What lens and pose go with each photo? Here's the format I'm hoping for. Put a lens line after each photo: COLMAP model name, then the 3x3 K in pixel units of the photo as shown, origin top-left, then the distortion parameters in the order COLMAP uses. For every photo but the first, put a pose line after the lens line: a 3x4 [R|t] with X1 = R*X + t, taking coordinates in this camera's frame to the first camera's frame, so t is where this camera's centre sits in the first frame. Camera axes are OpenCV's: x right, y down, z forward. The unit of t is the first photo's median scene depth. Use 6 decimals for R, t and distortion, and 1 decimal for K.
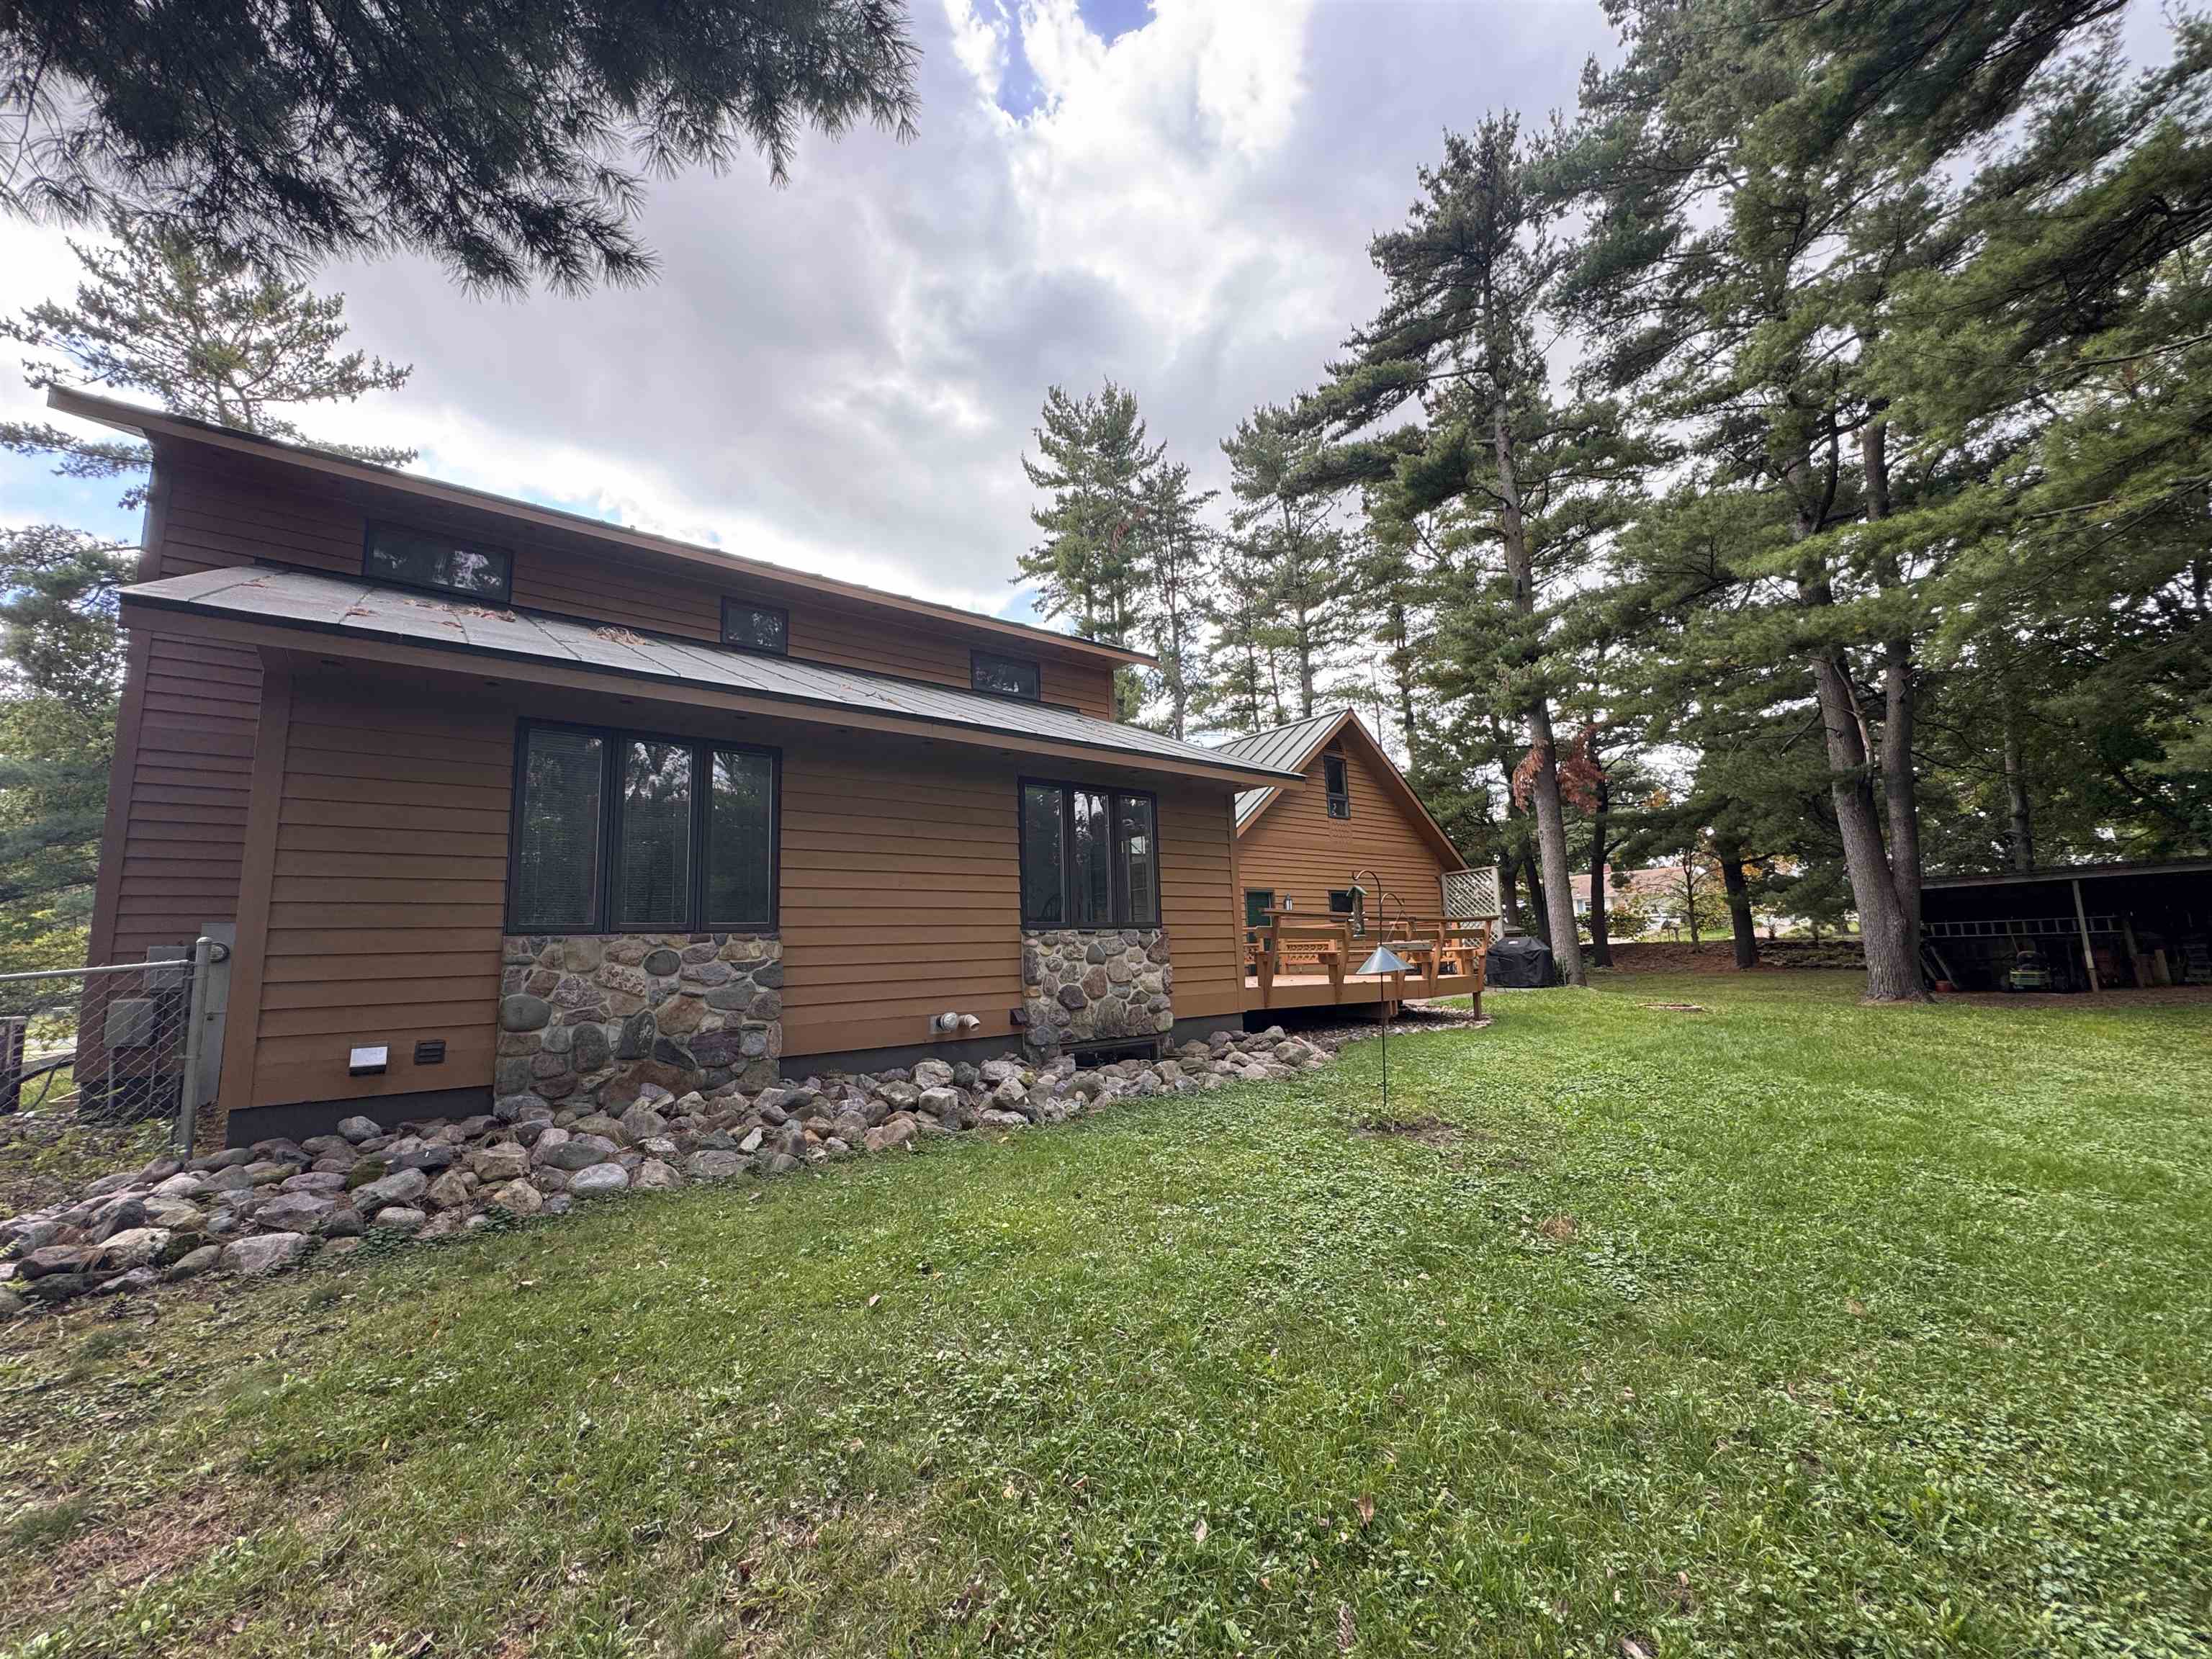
lens RADIAL K [[883.5, 0, 1106.0], [0, 883.5, 829.5], [0, 0, 1]] dist [0.000611, -0.000001]
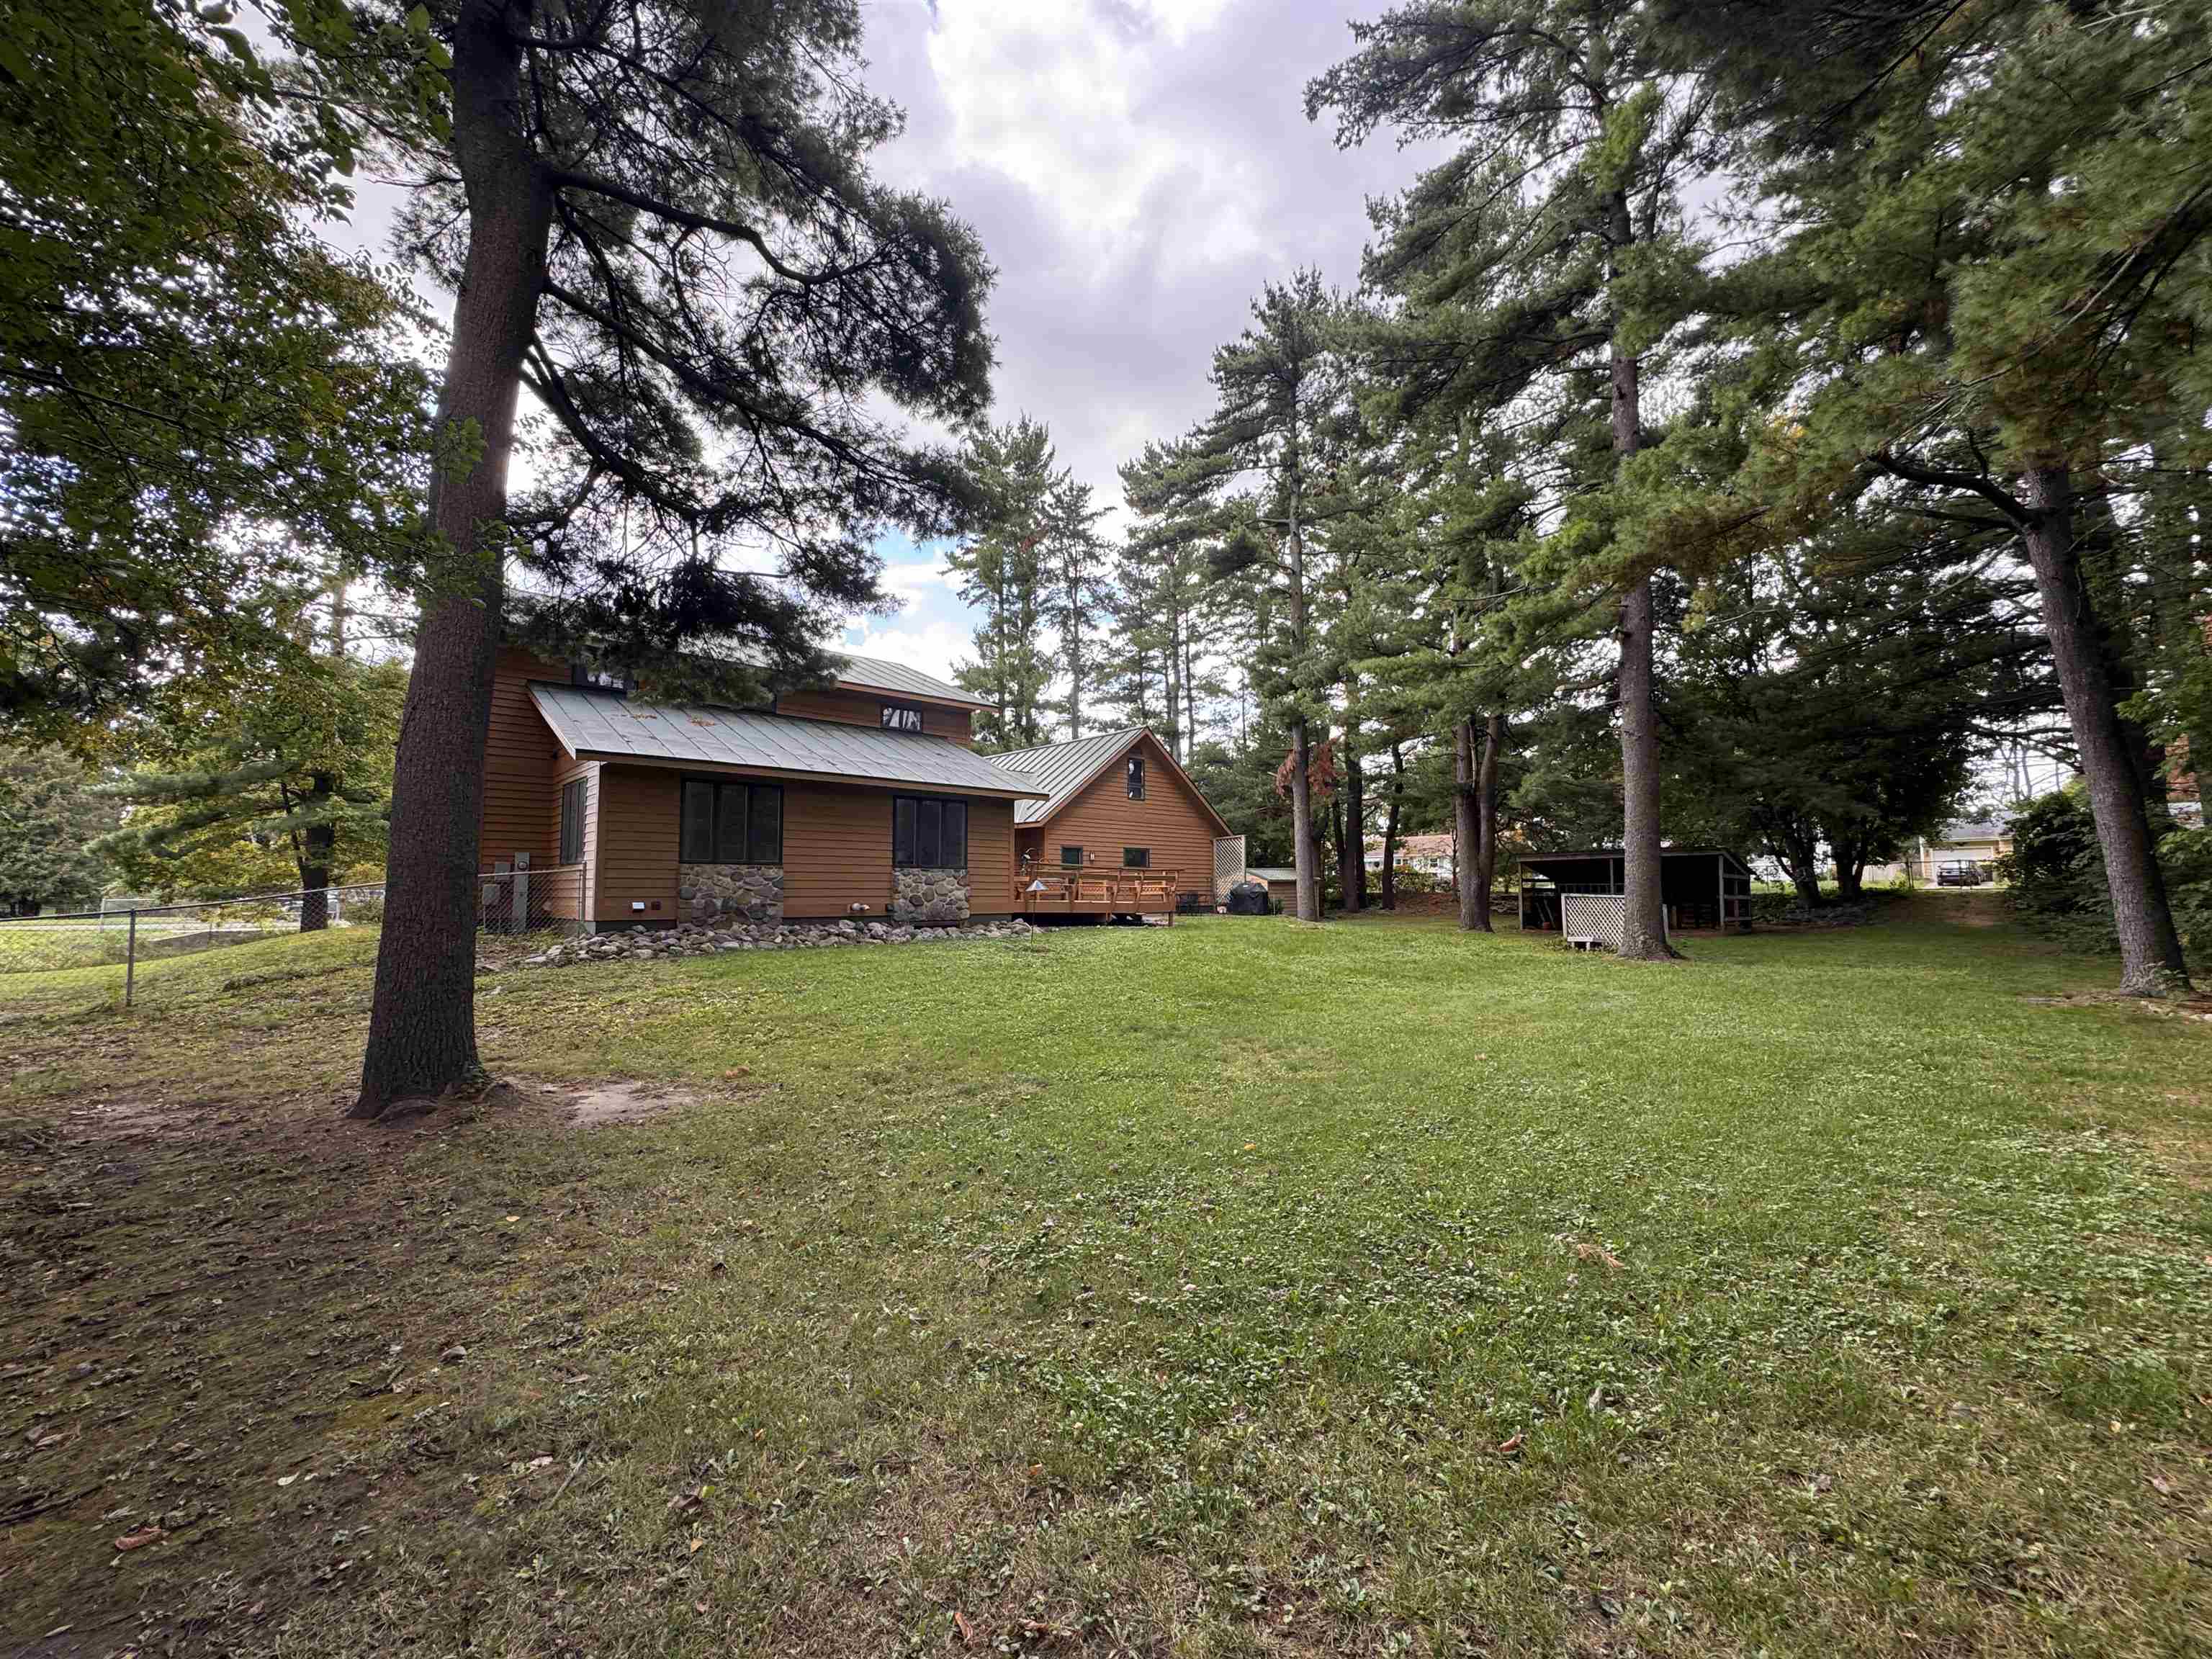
lens RADIAL K [[883.5, 0, 1106.0], [0, 883.5, 829.5], [0, 0, 1]] dist [0.000611, -0.000001]
pose [[0.997224, 0.038868, 0.063505, 0.080552], [-0.043233, 0.996689, 0.068867, -0.042617], [-0.060618, -0.071422, 0.995603, -0.331372]]
